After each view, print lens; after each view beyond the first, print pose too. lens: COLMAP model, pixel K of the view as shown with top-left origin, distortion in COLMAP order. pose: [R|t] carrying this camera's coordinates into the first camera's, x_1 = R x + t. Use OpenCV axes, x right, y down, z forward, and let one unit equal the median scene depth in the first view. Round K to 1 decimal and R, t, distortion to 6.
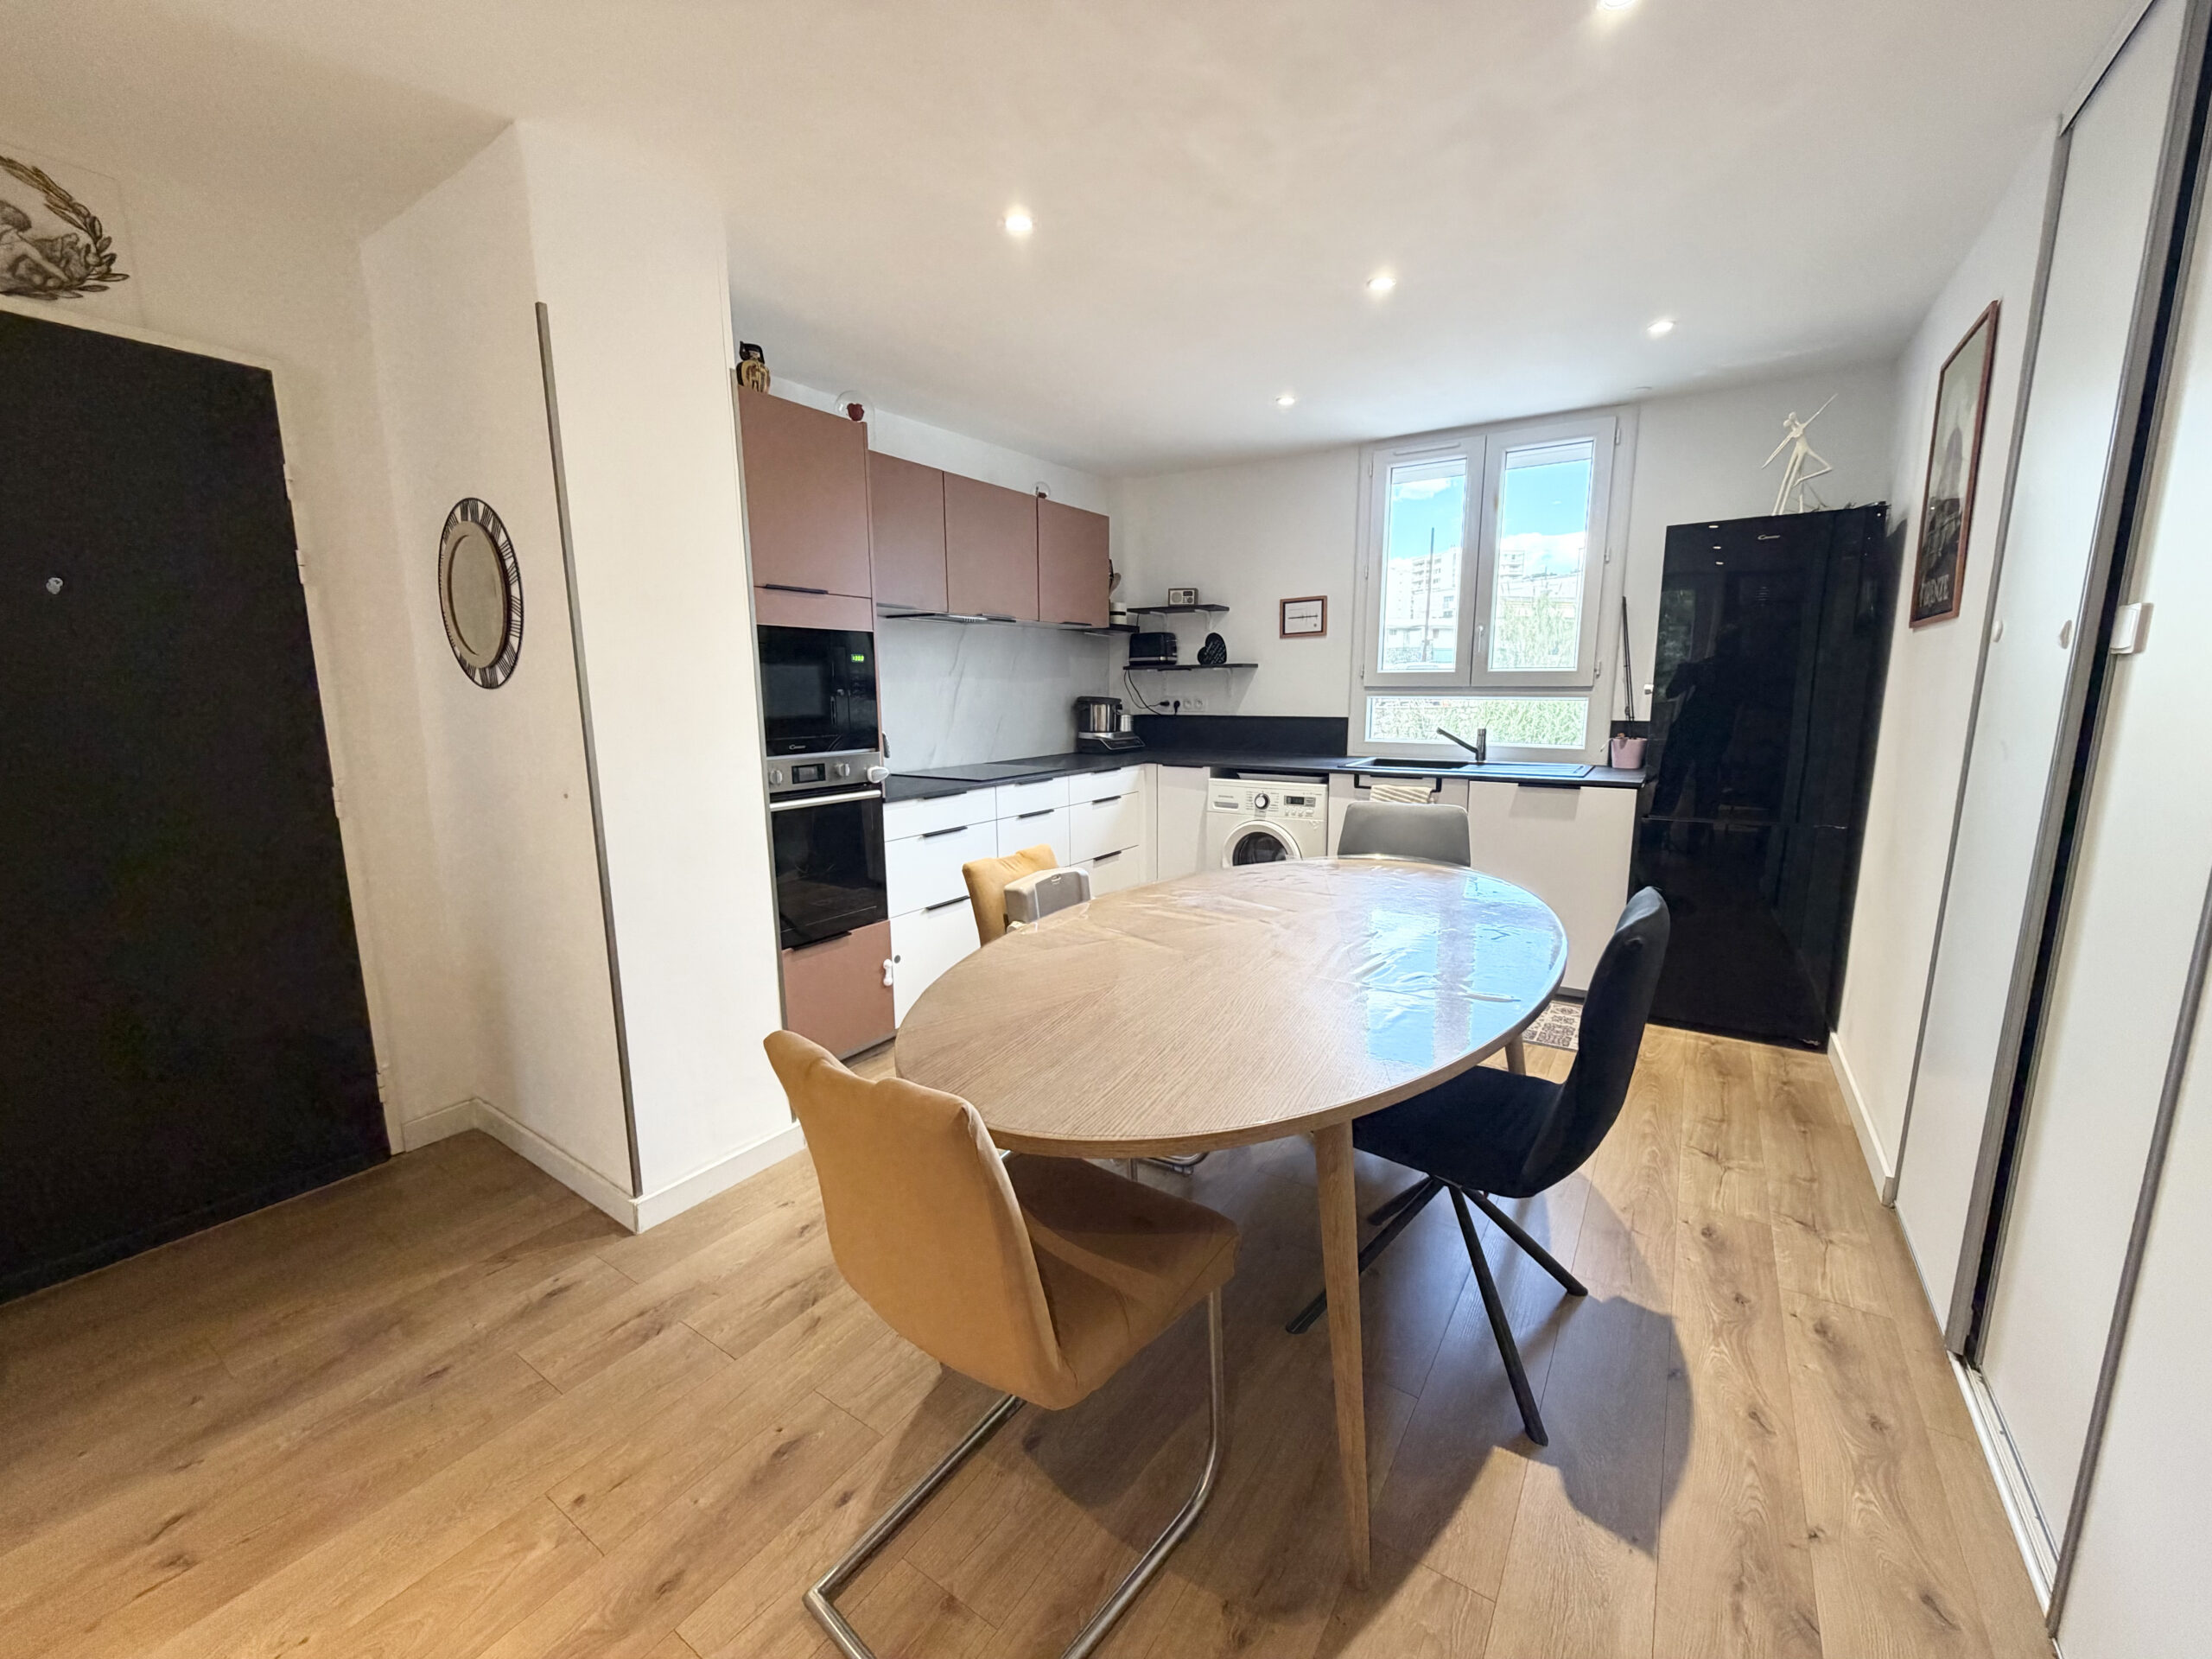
lens RADIAL K [[883.2, 0, 1108.0], [0, 883.2, 834.2], [0, 0, 1]] dist [0.001652, -0.000292]
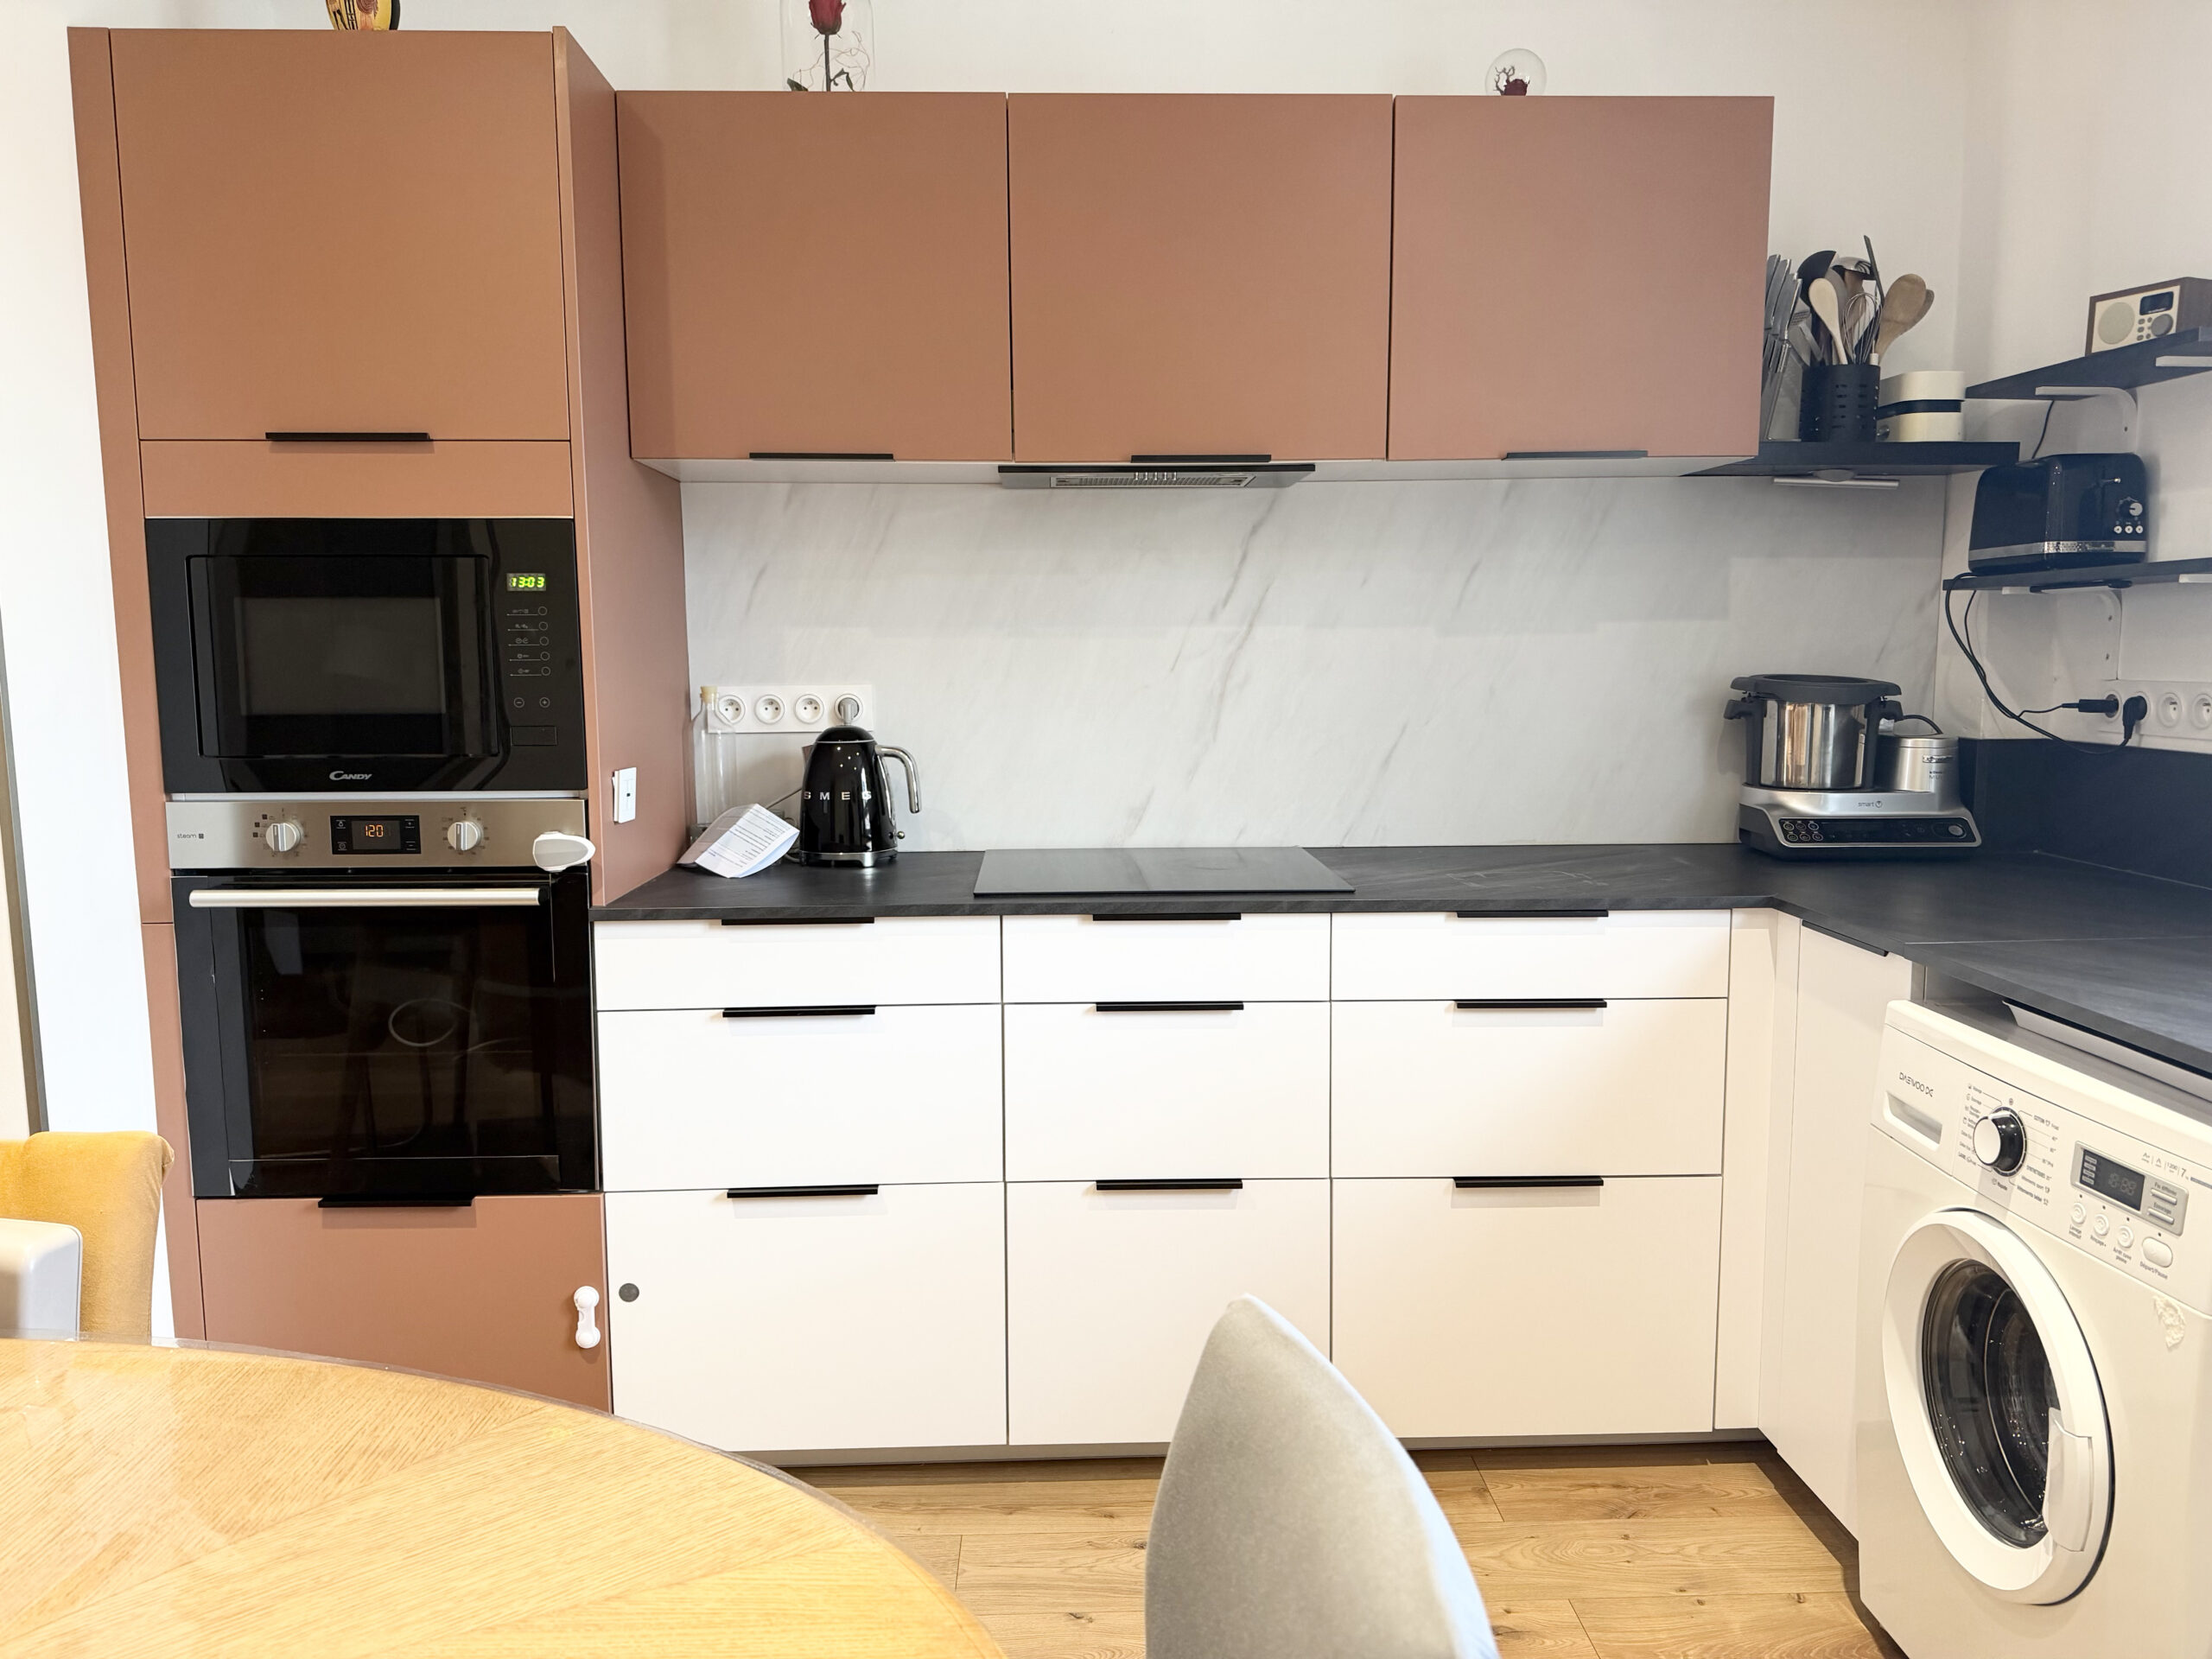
lens RADIAL K [[1559.2, 0, 1108.2], [0, 1559.2, 836.8], [0, 0, 1]] dist [0.041673, -0.004015]
pose [[0.579068, 0.103444, -0.808690, 0.317329], [-0.135823, 0.990296, 0.029417, -0.083740], [0.803886, 0.092804, 0.587499, 0.482175]]
